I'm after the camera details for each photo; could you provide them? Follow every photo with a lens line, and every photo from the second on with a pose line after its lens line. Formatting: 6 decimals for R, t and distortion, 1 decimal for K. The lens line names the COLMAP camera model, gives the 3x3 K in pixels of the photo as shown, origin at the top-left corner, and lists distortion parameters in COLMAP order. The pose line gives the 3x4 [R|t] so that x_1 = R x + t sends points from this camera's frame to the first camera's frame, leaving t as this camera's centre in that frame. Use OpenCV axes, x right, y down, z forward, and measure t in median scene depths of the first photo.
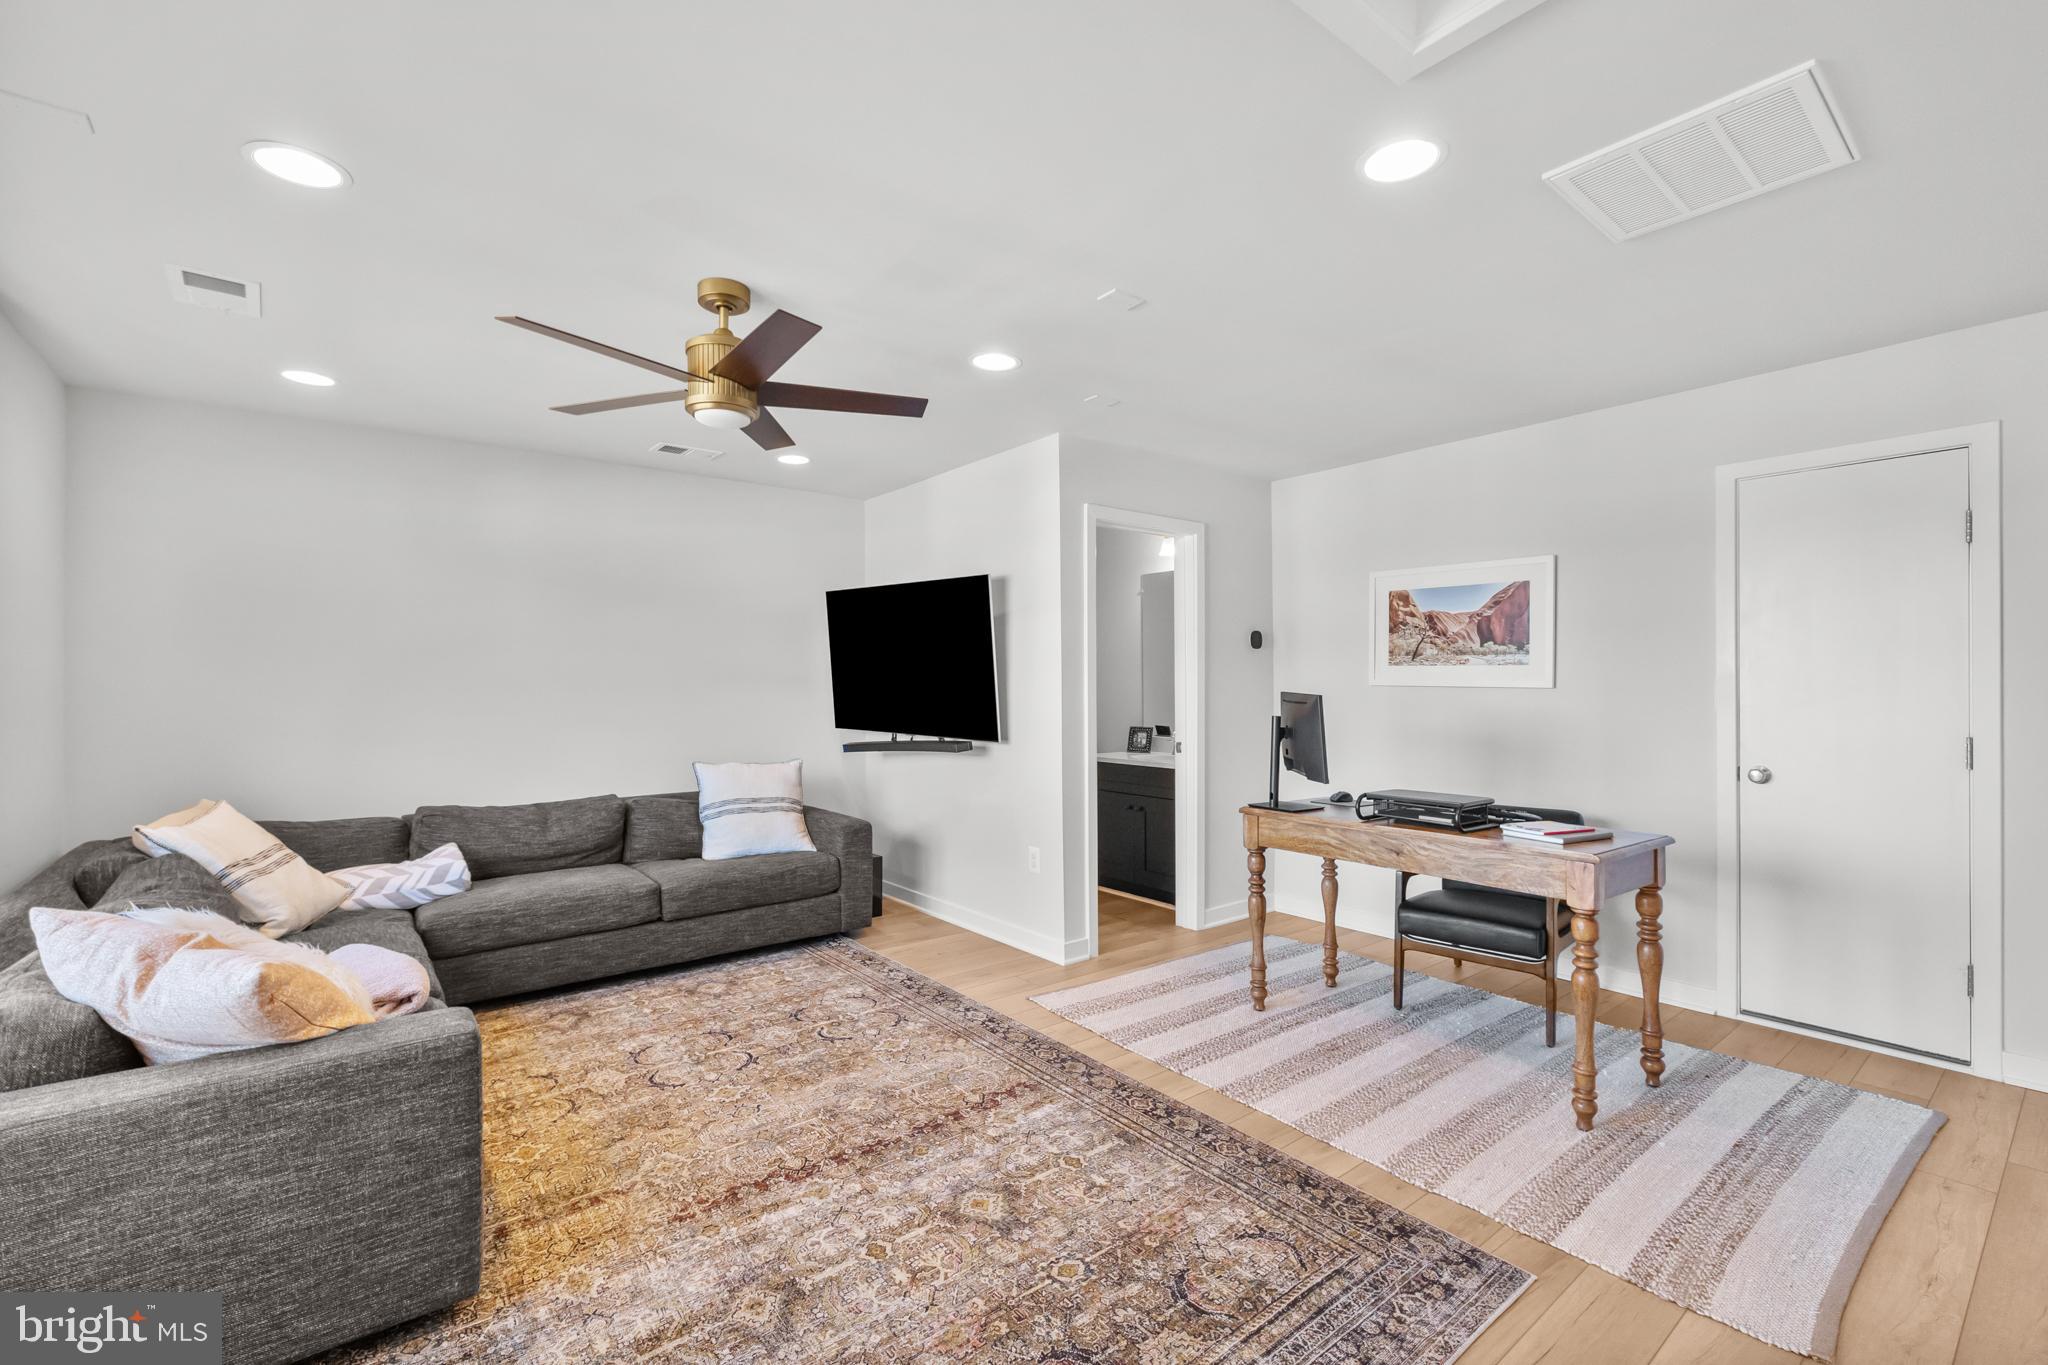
lens RADIAL K [[892.7, 0, 1033.4], [0, 892.7, 683.7], [0, 0, 1]] dist [0.000612, -0.000045]
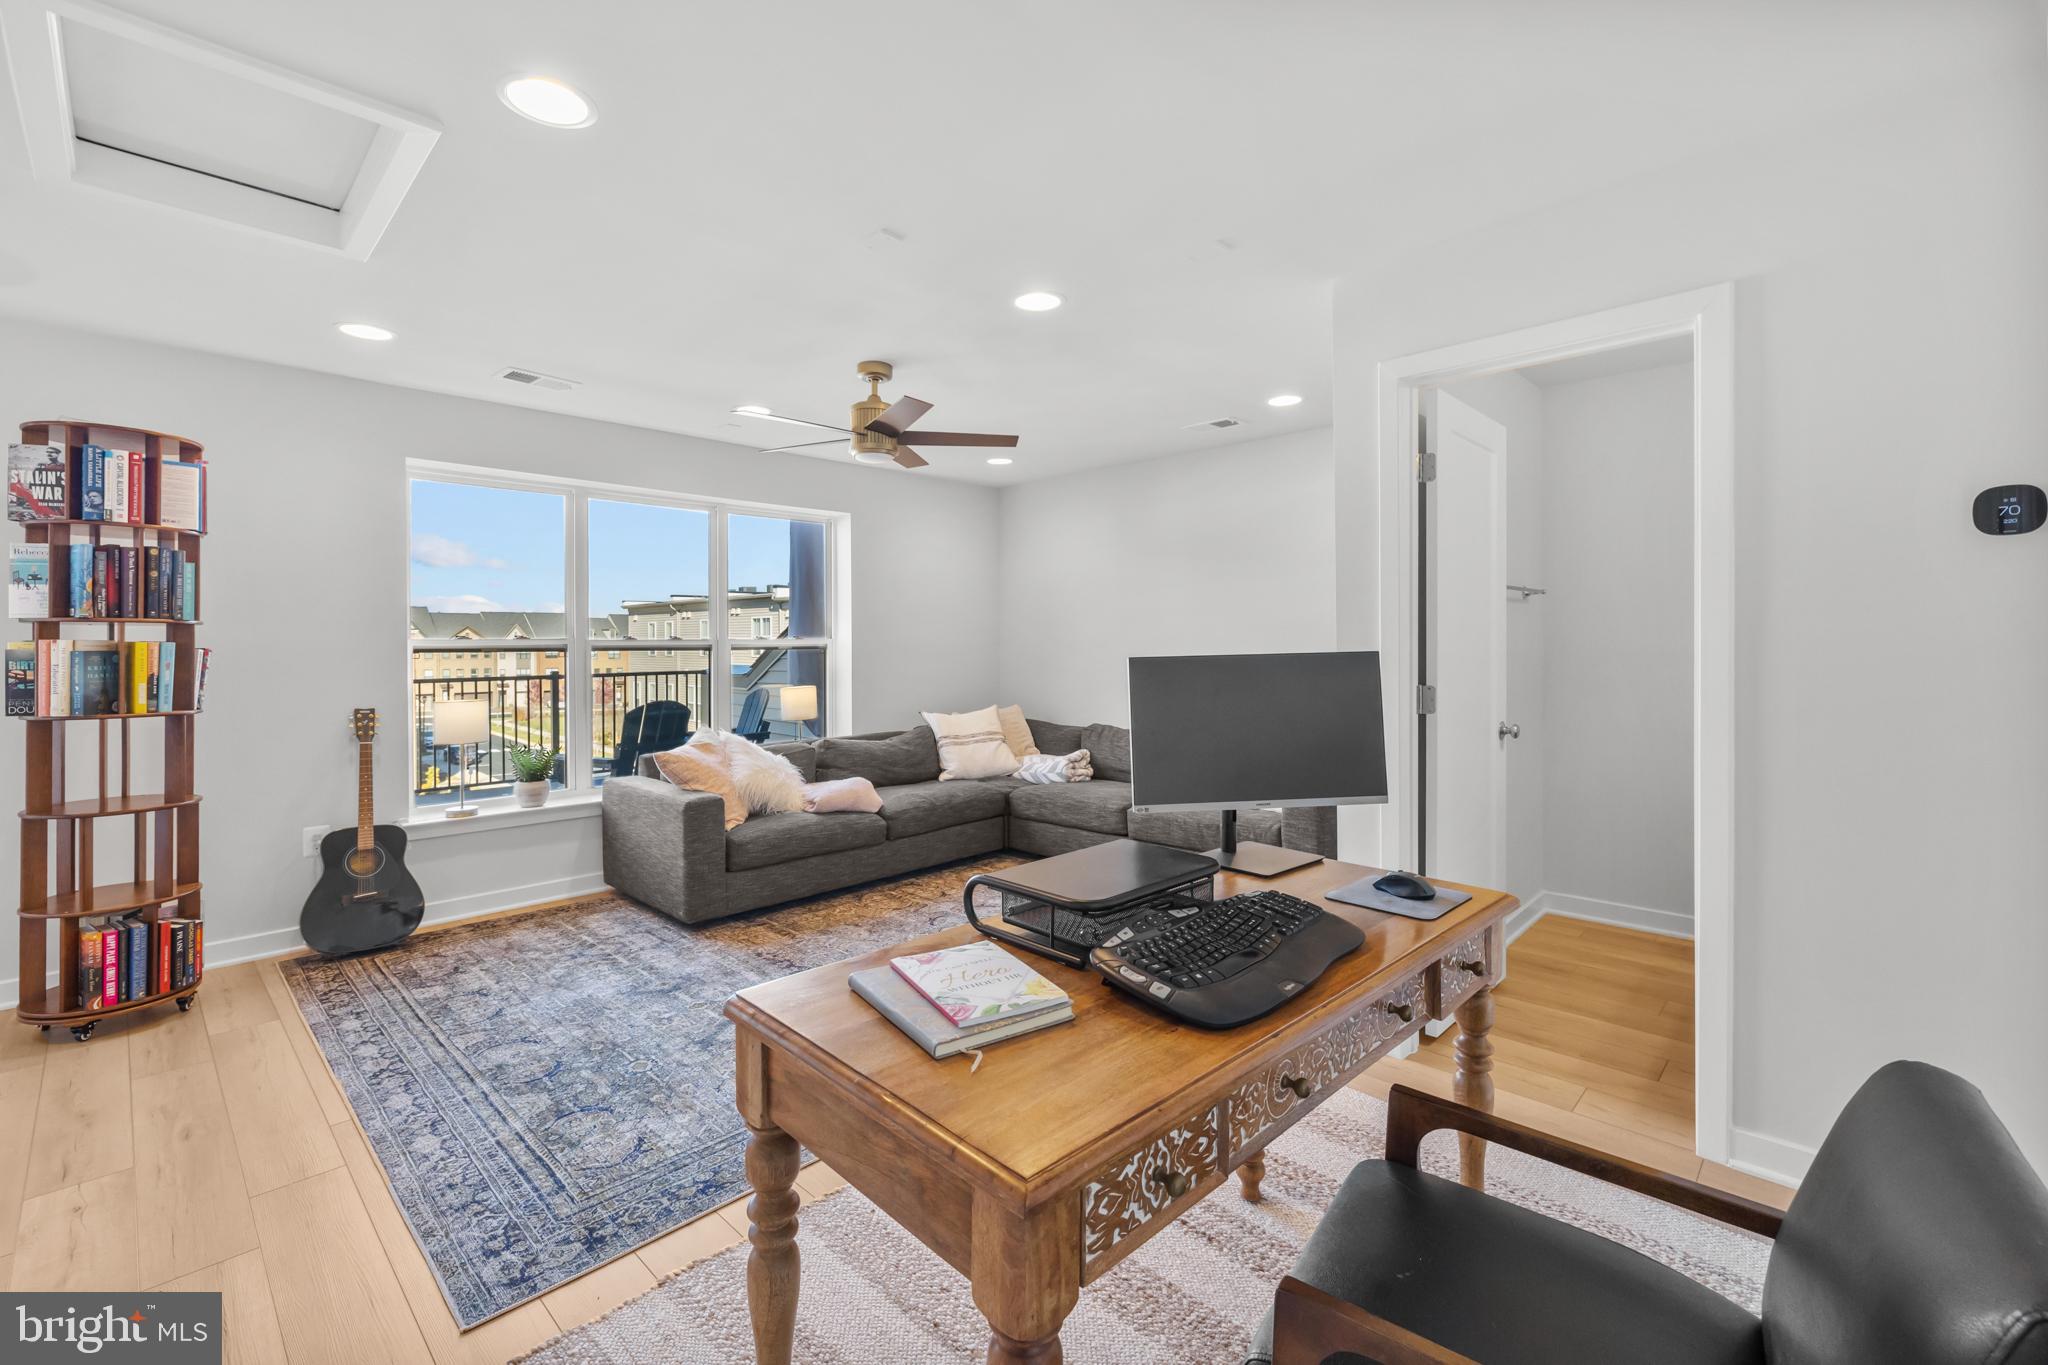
lens RADIAL K [[885.9, 0, 1027.6], [0, 885.9, 637.2], [0, 0, 1]] dist [-0.000141, 0.000119]
pose [[0.112470, -0.005510, -0.993640, 0.881342], [0.009161, 0.999948, -0.004508, 0.003528], [0.993613, -0.008596, 0.112514, 0.866601]]
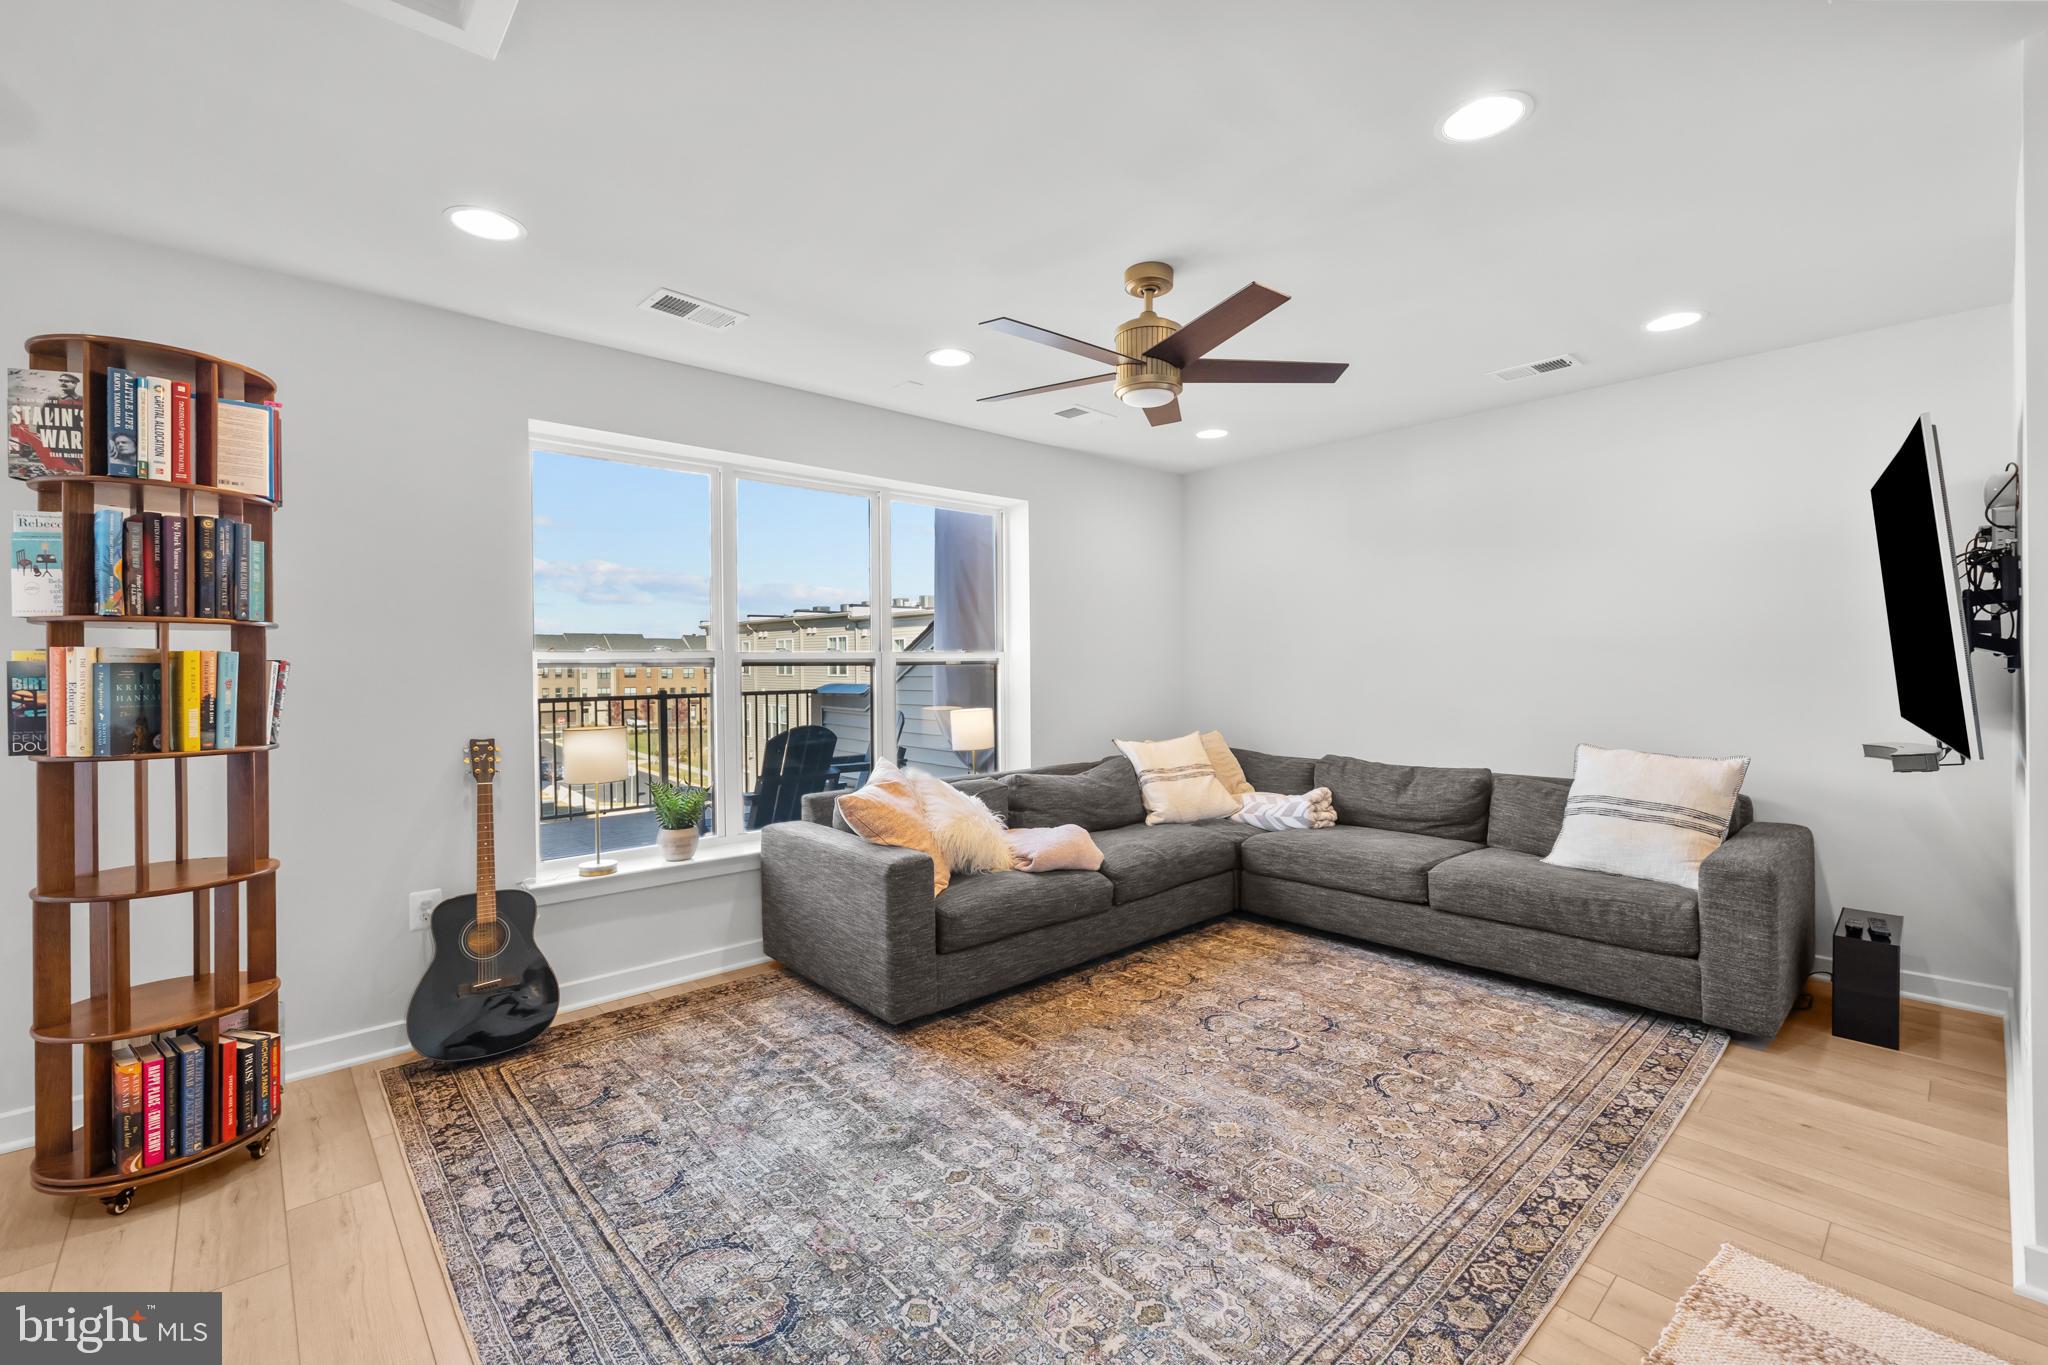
lens RADIAL K [[868.5, 0, 1018.1], [0, 868.5, 664.2], [0, 0, 1]] dist [0.001473, 0.000003]
pose [[0.042901, 0.002230, -0.999077, 0.536128], [0.012431, 0.999919, 0.002765, 0.011496], [0.999002, -0.012538, 0.042870, 0.640055]]
